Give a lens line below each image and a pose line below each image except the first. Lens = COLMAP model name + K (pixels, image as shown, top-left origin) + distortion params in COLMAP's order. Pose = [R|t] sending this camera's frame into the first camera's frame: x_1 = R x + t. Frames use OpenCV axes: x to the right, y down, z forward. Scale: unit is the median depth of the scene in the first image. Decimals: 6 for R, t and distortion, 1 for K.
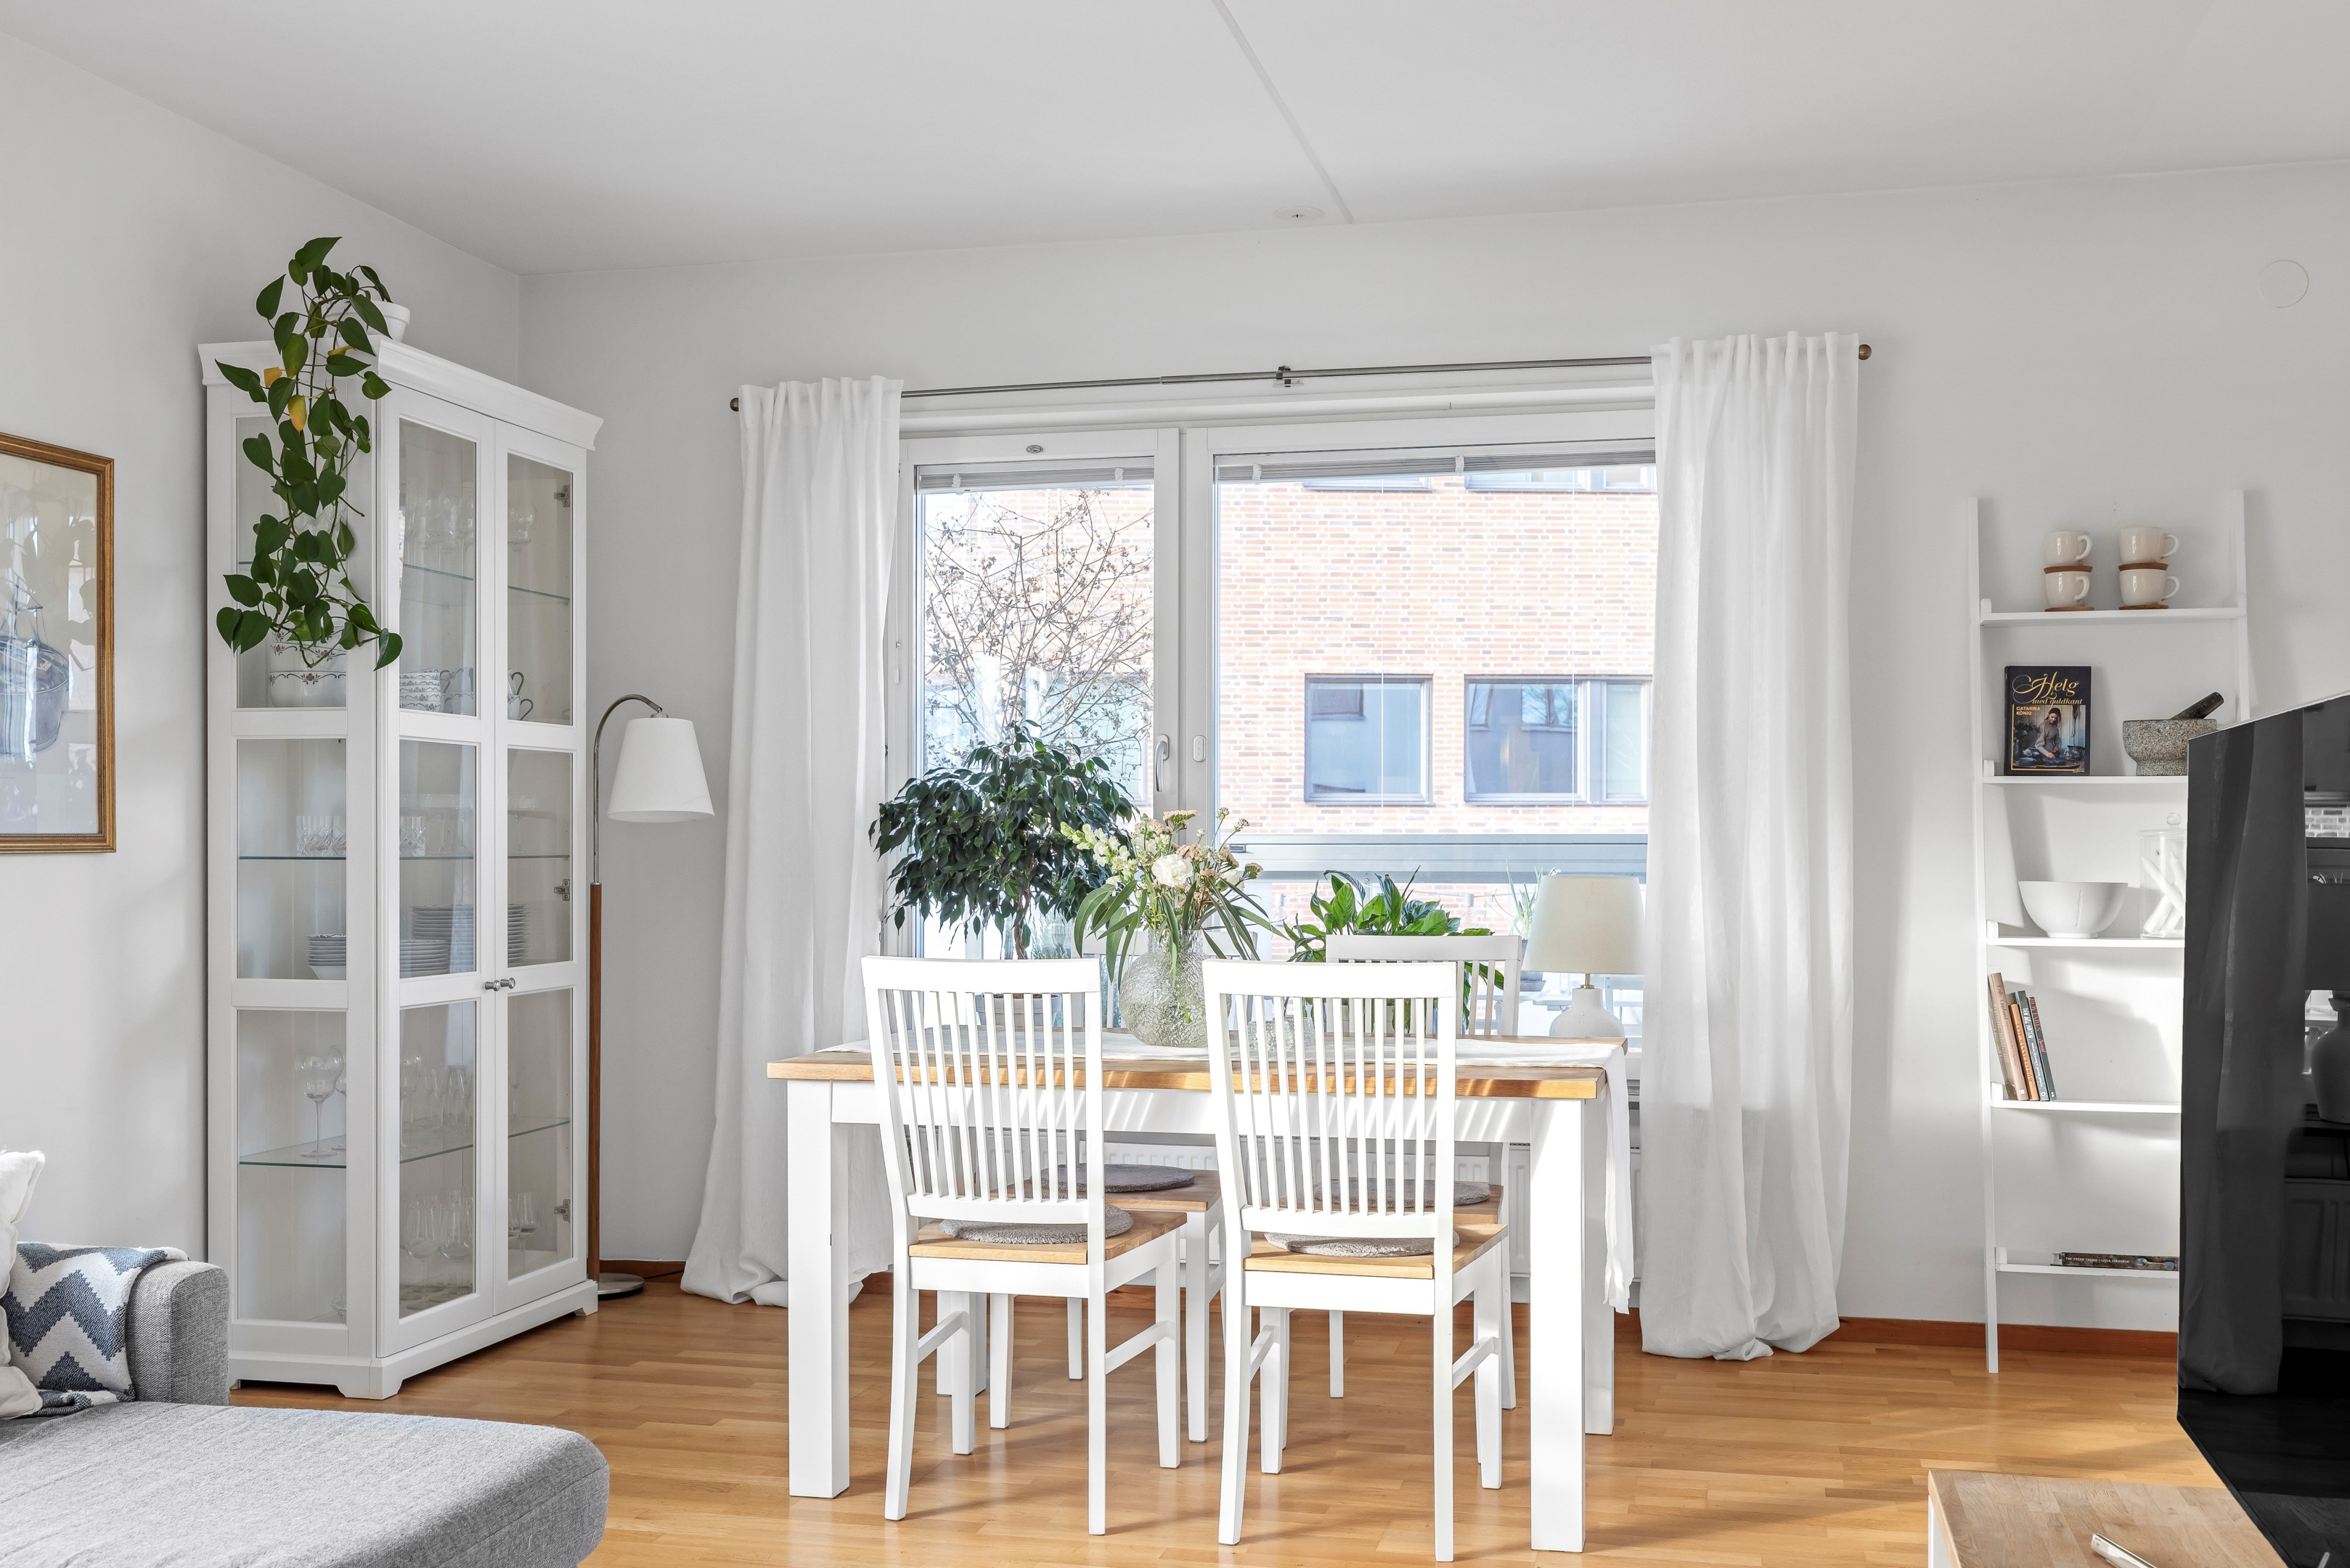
lens RADIAL K [[2424.7, 0, 1173.9], [0, 2424.7, 884.8], [0, 0, 1]] dist [-0.001617, 0.000000]
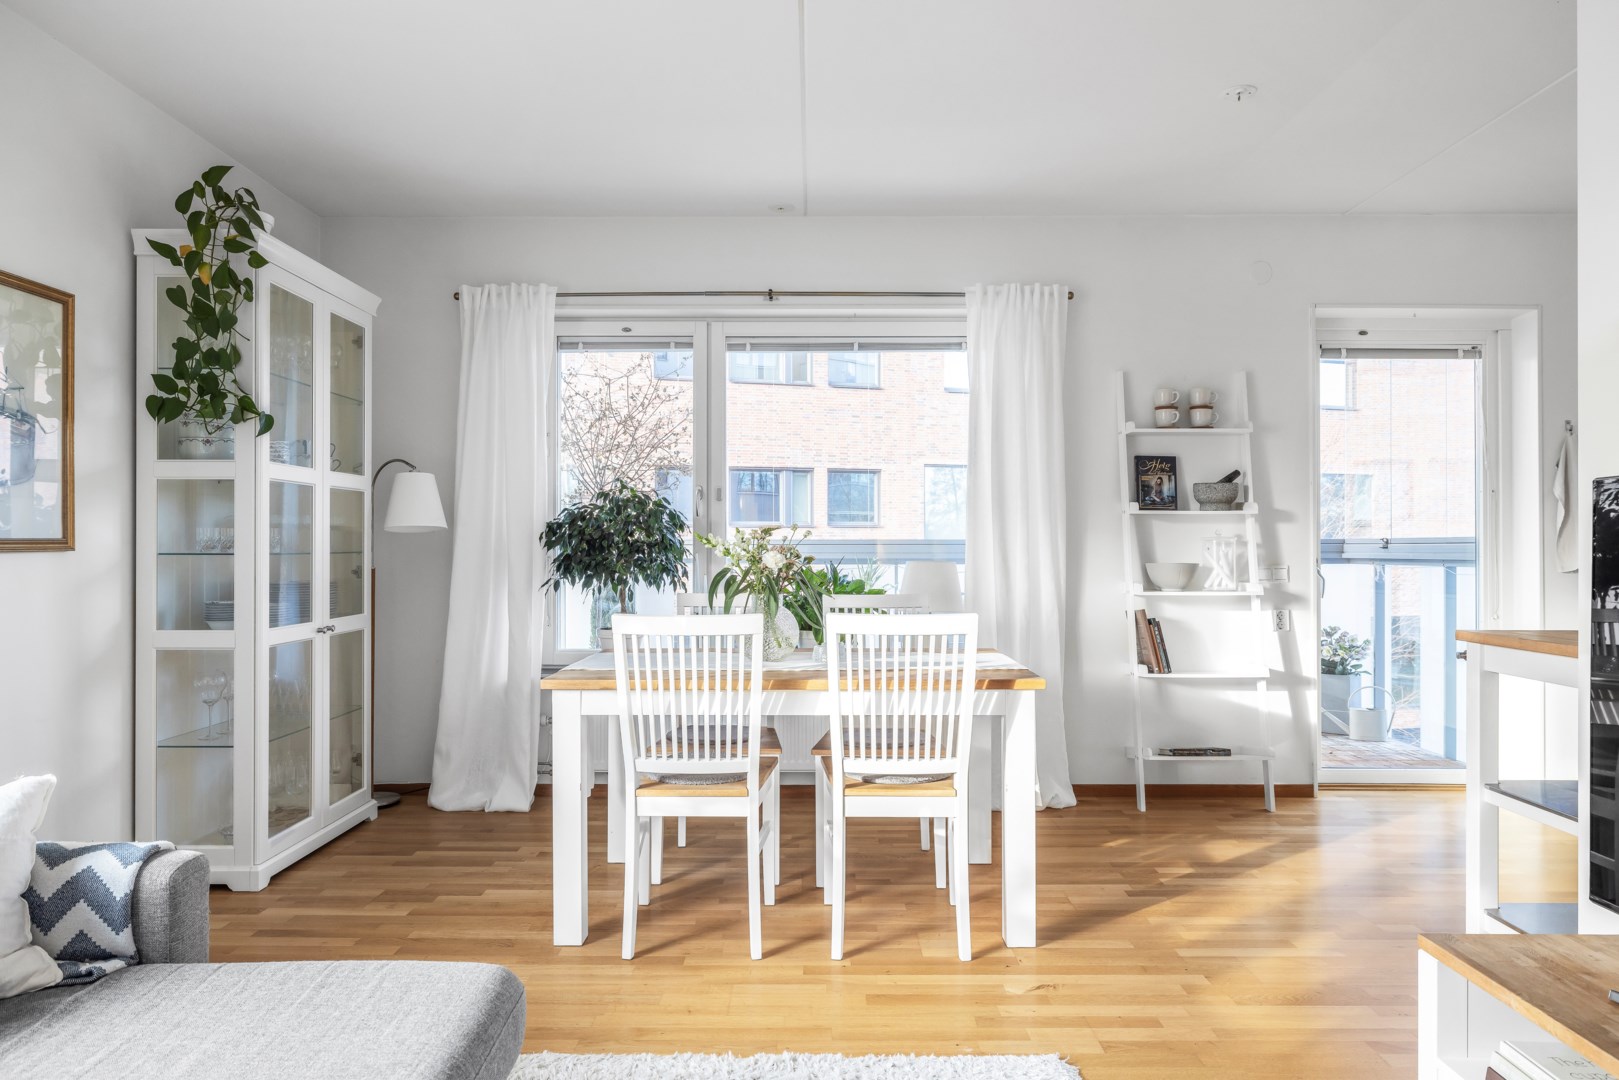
lens RADIAL K [[1105.2, 0, 849.2], [0, 1105.2, 547.6], [0, 0, 1]] dist [0.002297, -0.001982]
pose [[0.971983, -0.001567, 0.235045, -0.105998], [0.004888, 0.999896, -0.013546, -0.002934], [-0.235000, 0.014315, 0.971890, 0.173709]]
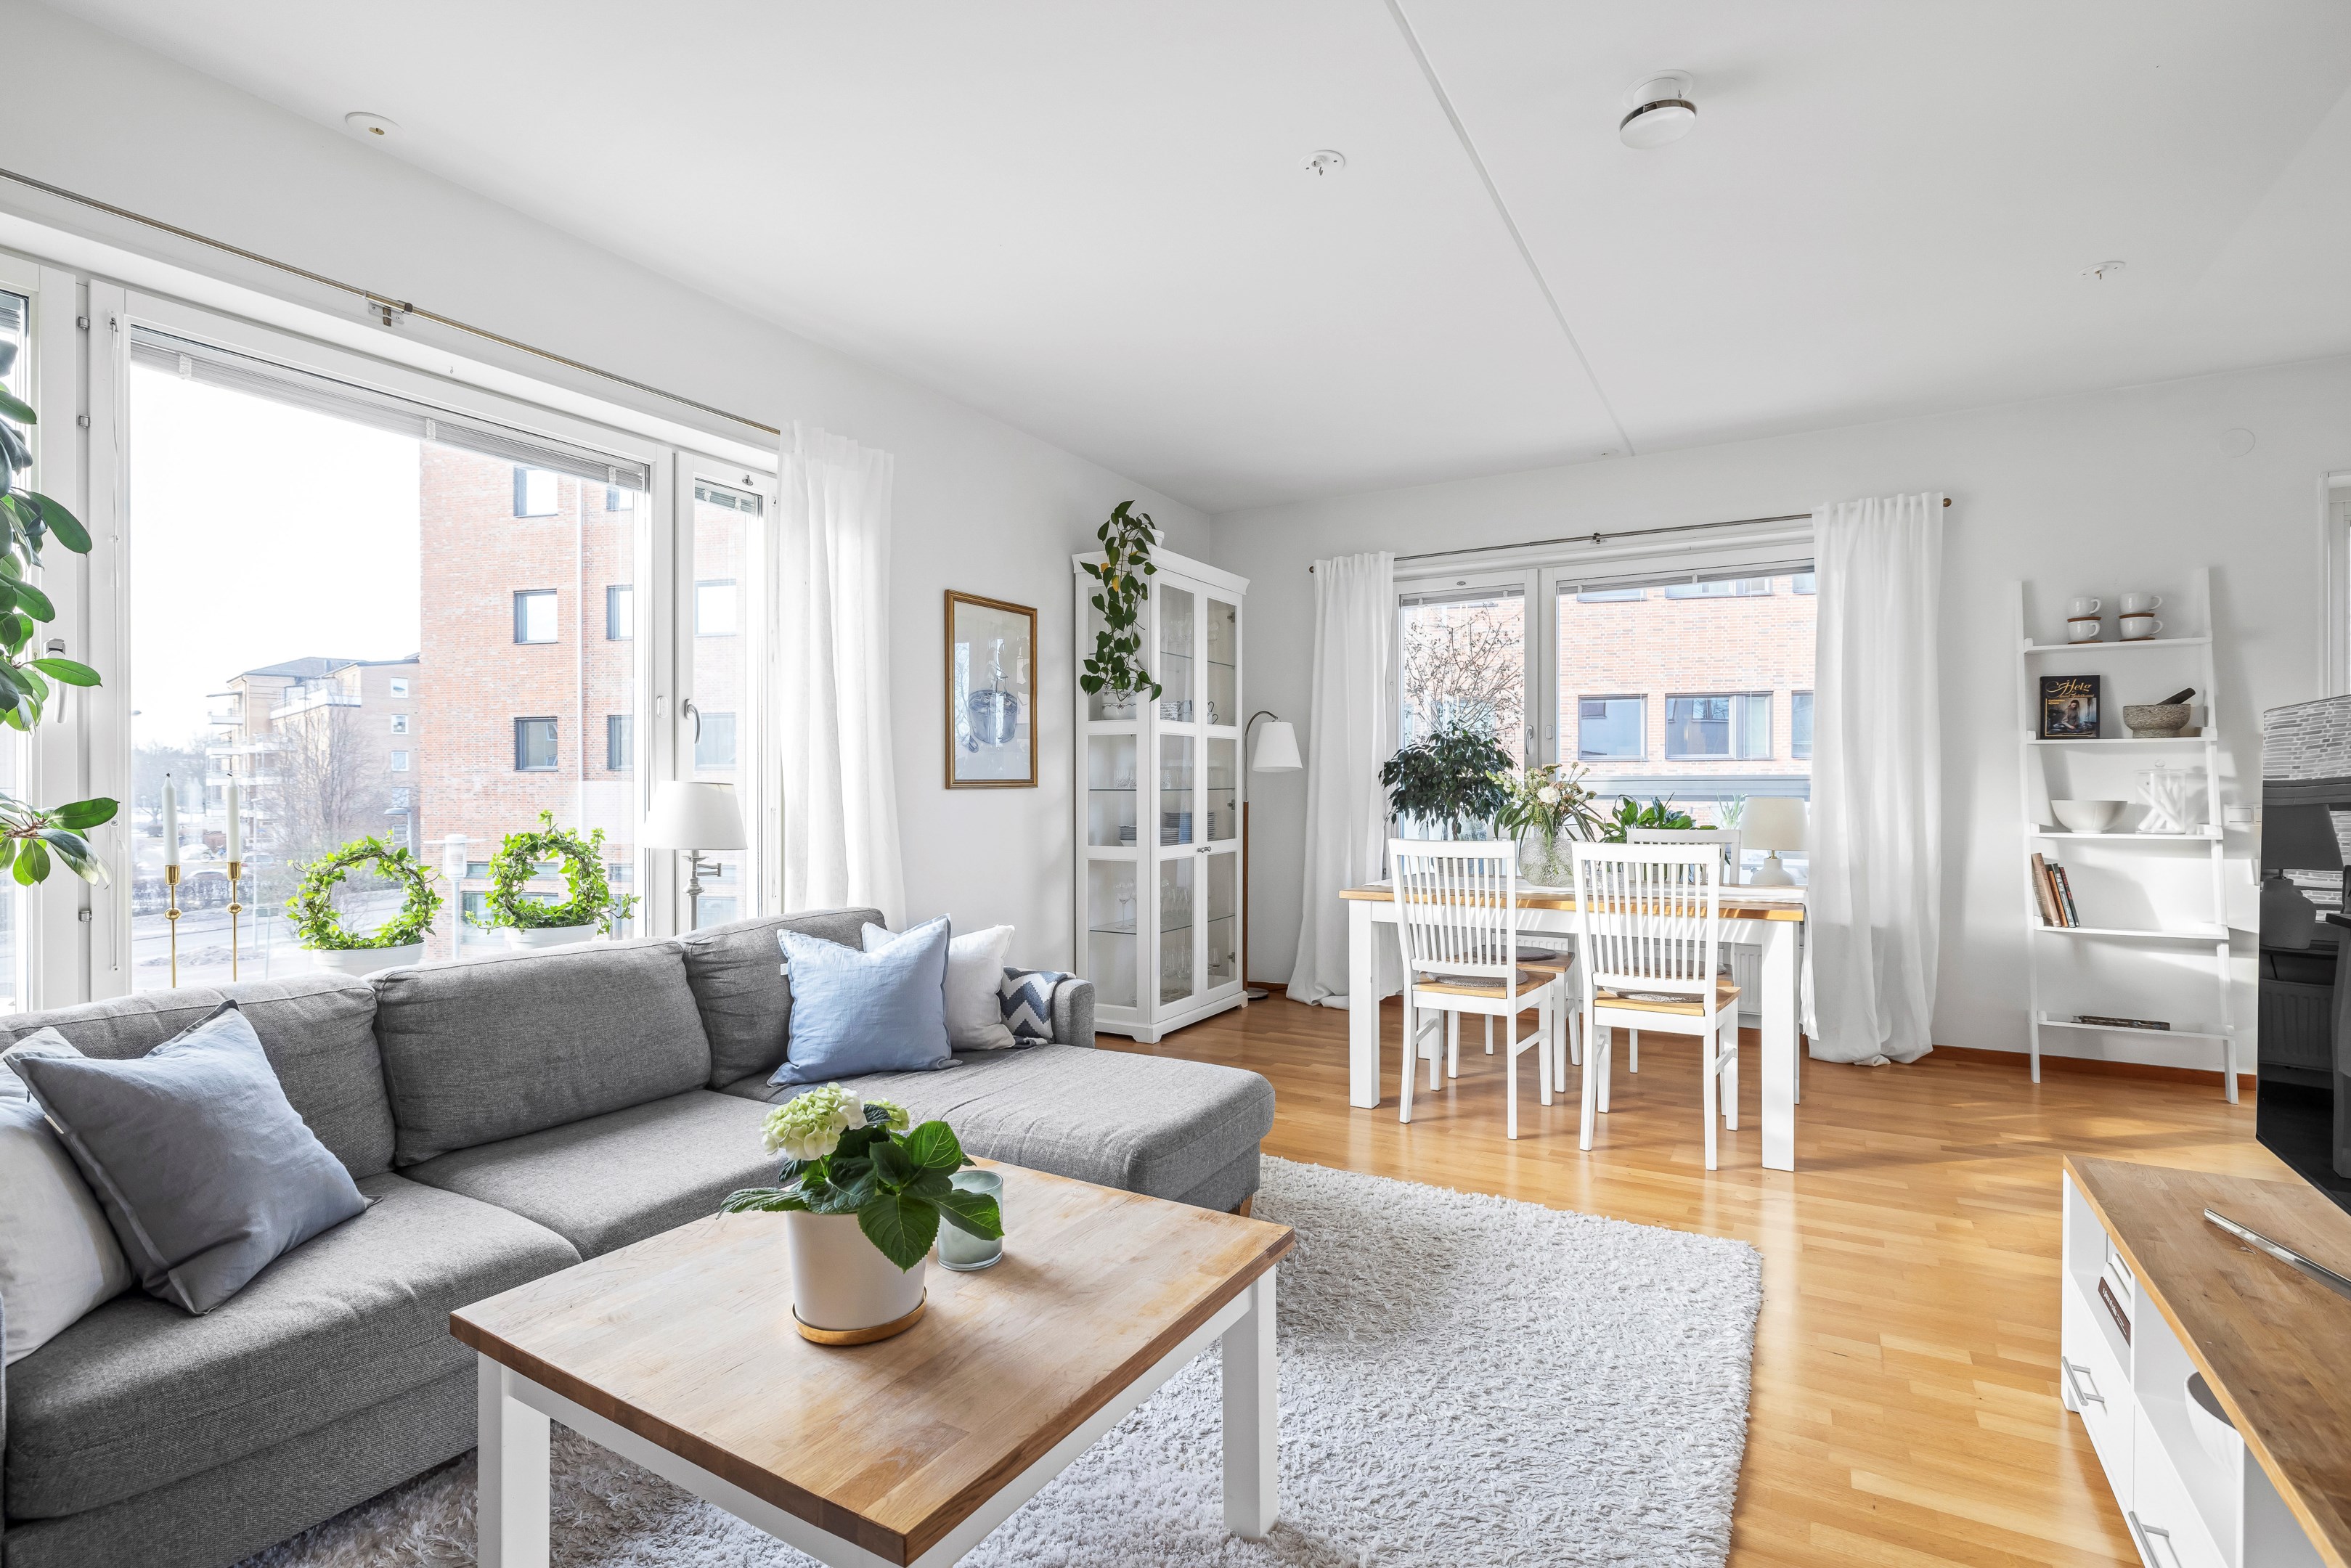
lens RADIAL K [[1149.9, 0, 1160.9], [0, 1149.9, 795.7], [0, 0, 1]] dist [-0.004218, 0.002857]
pose [[0.957635, -0.001788, -0.287979, -0.025613], [0.000239, 0.999985, -0.005411, -0.000280], [0.287984, 0.005113, 0.957621, 0.029936]]
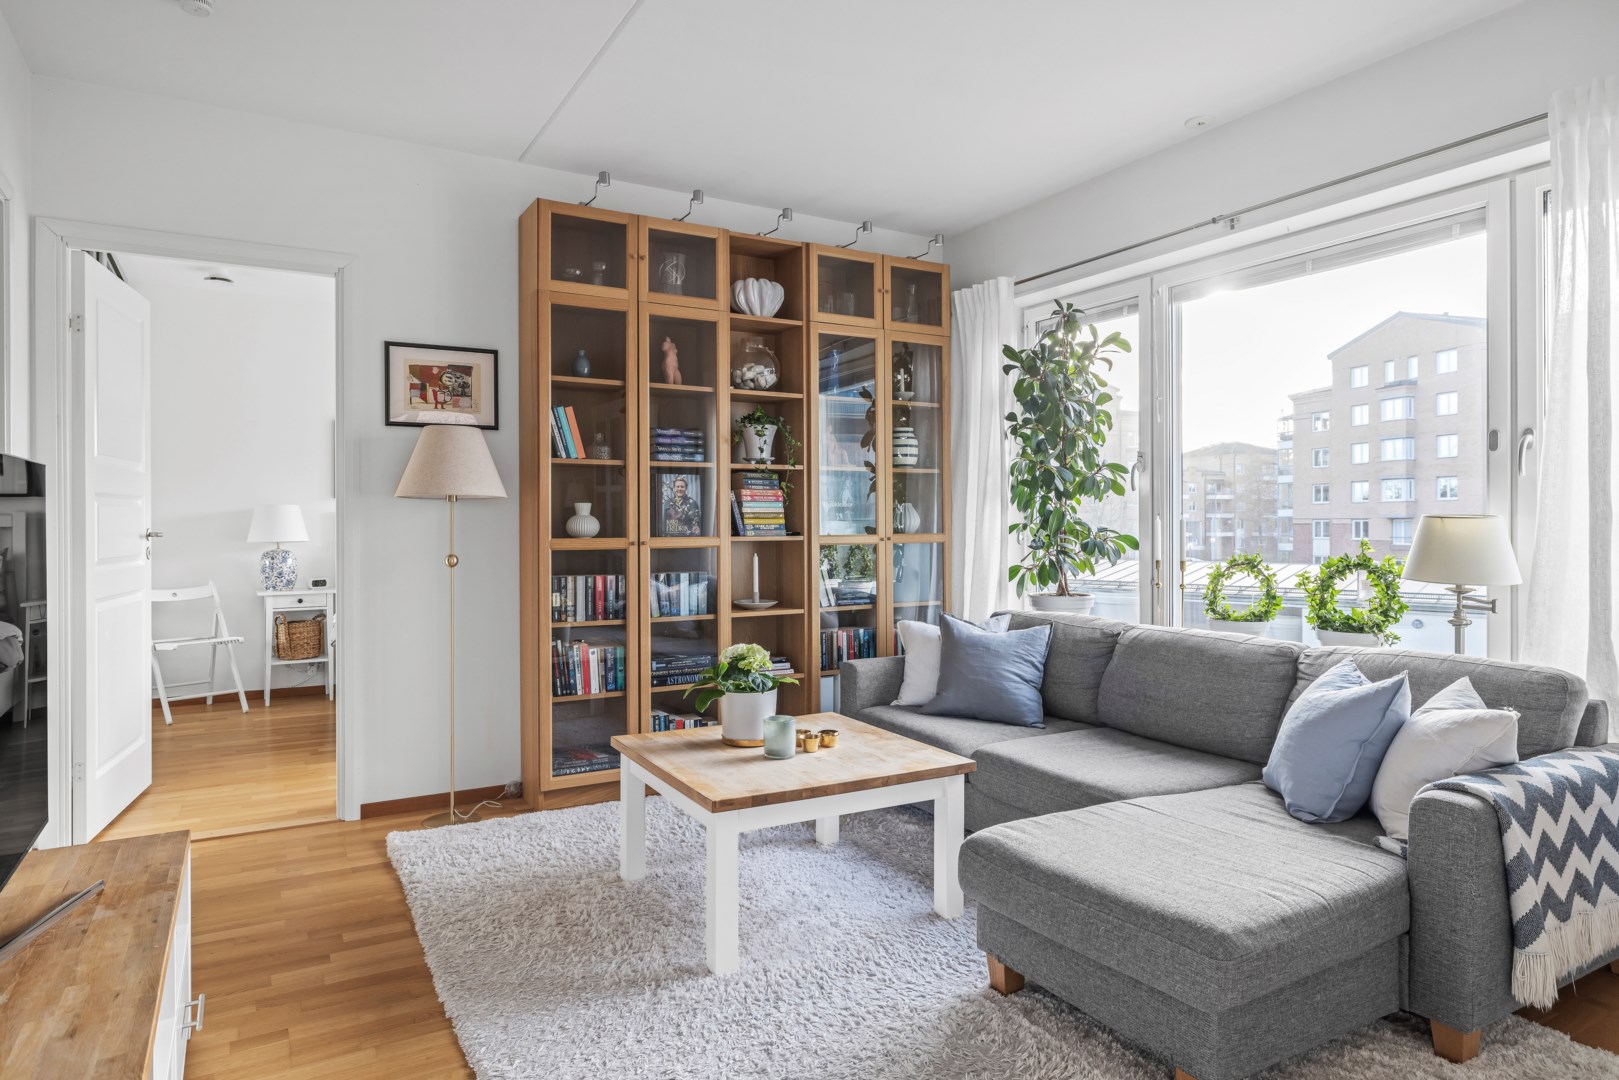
lens RADIAL K [[997.2, 0, 757.0], [0, 997.2, 520.5], [0, 0, 1]] dist [-0.008546, 0.004673]
pose [[-0.763112, -0.001199, -0.646265, 0.196691], [-0.008902, 0.999923, 0.008656, -0.009144], [0.646205, 0.012359, -0.763064, 0.715120]]
